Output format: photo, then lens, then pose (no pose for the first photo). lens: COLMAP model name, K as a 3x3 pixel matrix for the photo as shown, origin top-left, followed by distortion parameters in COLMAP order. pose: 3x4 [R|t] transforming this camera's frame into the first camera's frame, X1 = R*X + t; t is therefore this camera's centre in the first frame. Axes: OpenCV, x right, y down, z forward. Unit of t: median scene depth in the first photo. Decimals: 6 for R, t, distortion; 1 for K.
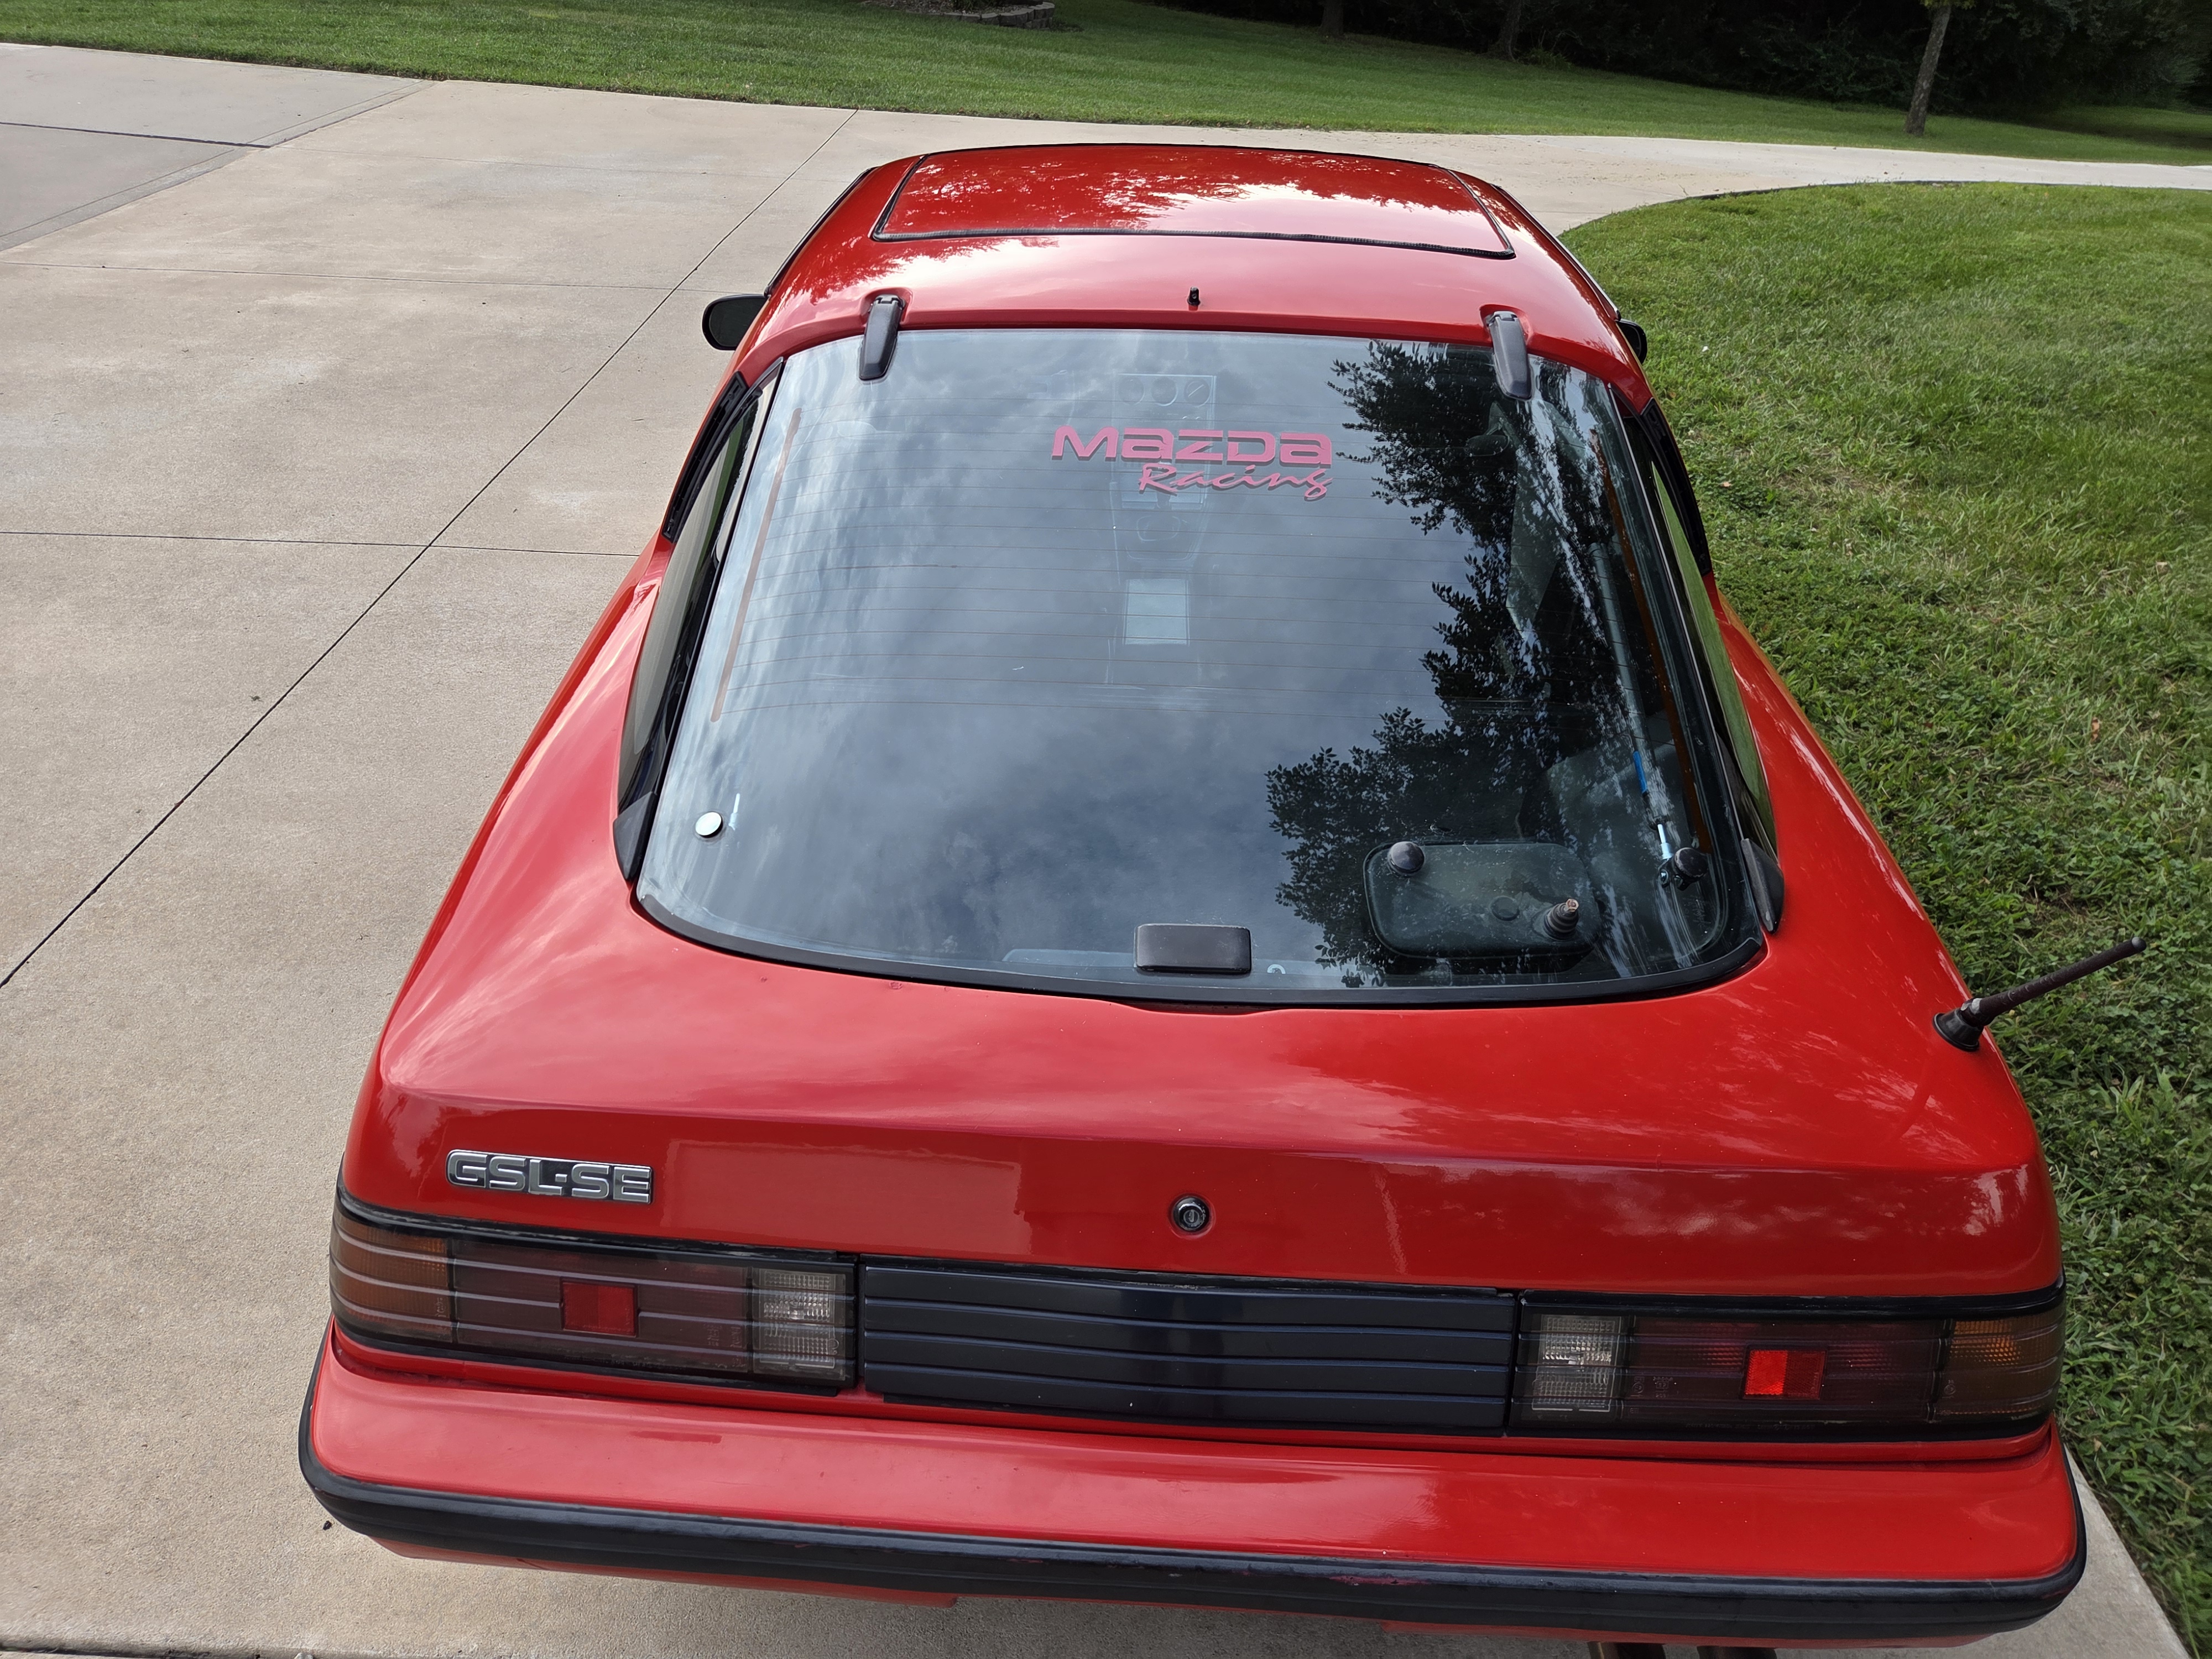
lens RADIAL K [[1480.1, 0, 1090.8], [0, 1480.1, 782.9], [0, 0, 1]] dist [0.057028, -0.048353]
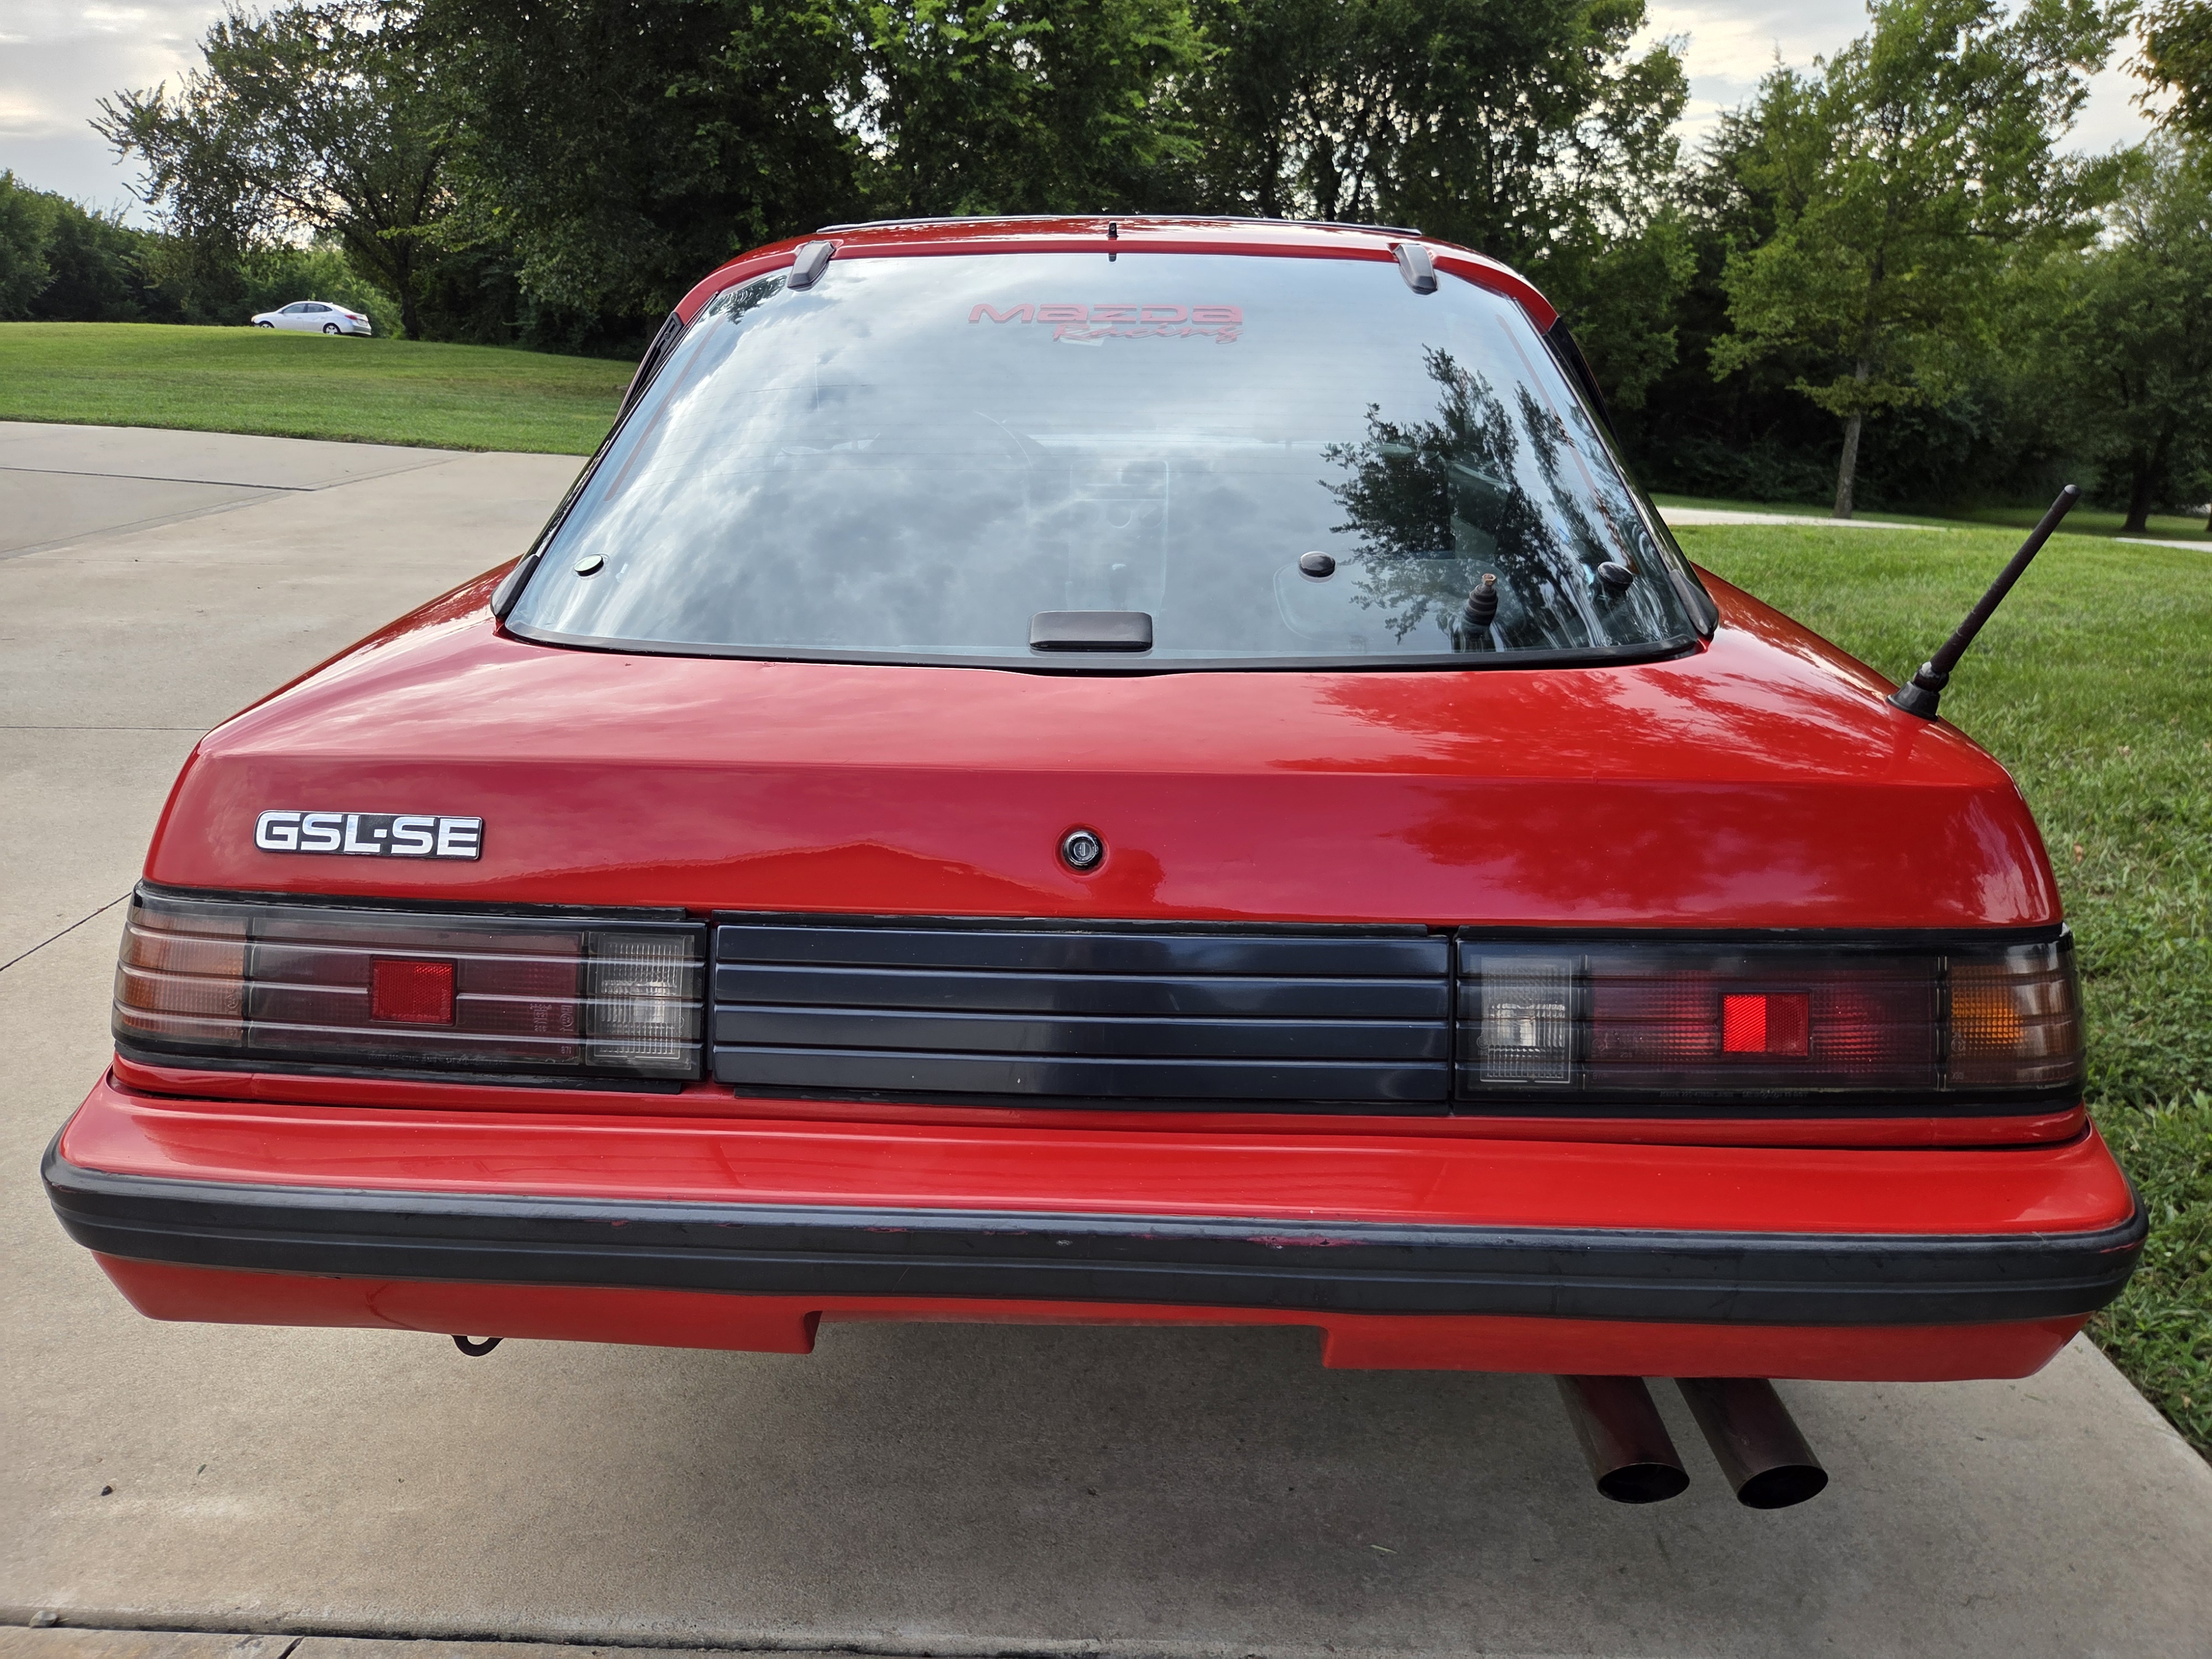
lens RADIAL K [[1471.5, 0, 1106.0], [0, 1471.5, 829.5], [0, 0, 1]] dist [0.053563, -0.045032]
pose [[0.999869, -0.015584, 0.004322, 0.034183], [0.016169, 0.969350, -0.245152, 0.217361], [-0.000369, 0.245189, 0.969475, 0.059942]]
